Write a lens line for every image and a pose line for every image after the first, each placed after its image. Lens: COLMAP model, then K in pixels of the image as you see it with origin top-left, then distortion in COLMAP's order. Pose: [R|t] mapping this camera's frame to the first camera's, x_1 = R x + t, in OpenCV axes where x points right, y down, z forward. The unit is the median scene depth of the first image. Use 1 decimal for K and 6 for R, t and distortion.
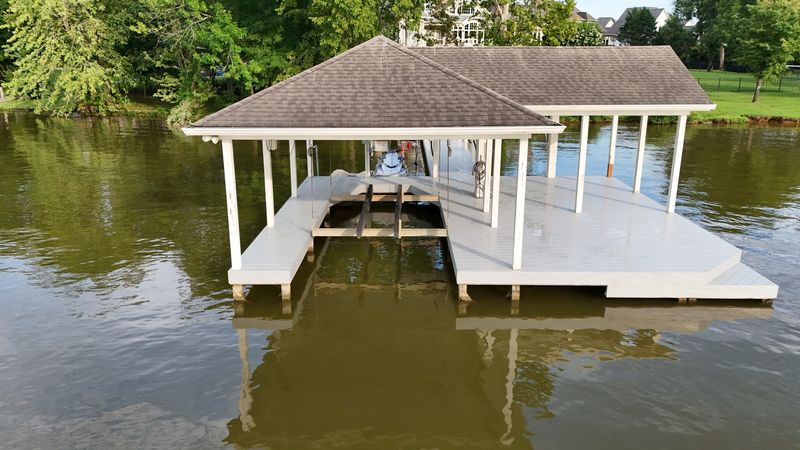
lens RADIAL K [[594.2, 0, 395.7], [0, 594.2, 226.6], [0, 0, 1]] dist [0.056639, -0.048855]
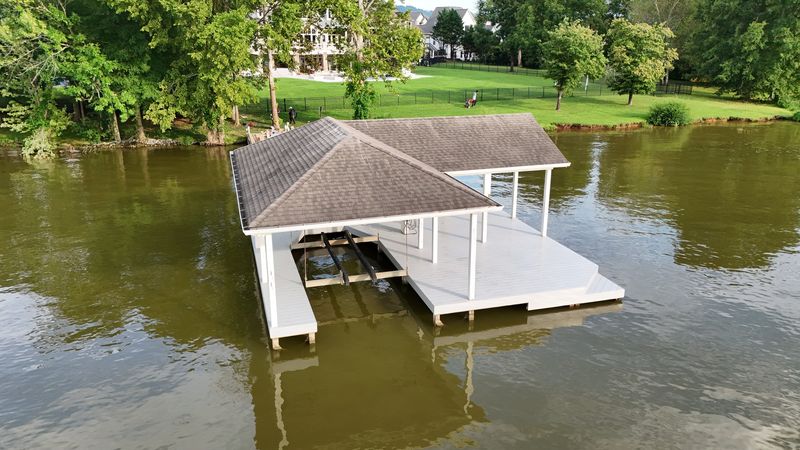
lens RADIAL K [[594.2, 0, 399.7], [0, 594.2, 225.6], [0, 0, 1]] dist [0.056639, -0.048855]
pose [[0.953688, -0.089798, 0.287080, -0.118763], [0.083215, 0.995914, 0.035077, -0.056618], [-0.289056, -0.009563, 0.957264, -0.108289]]
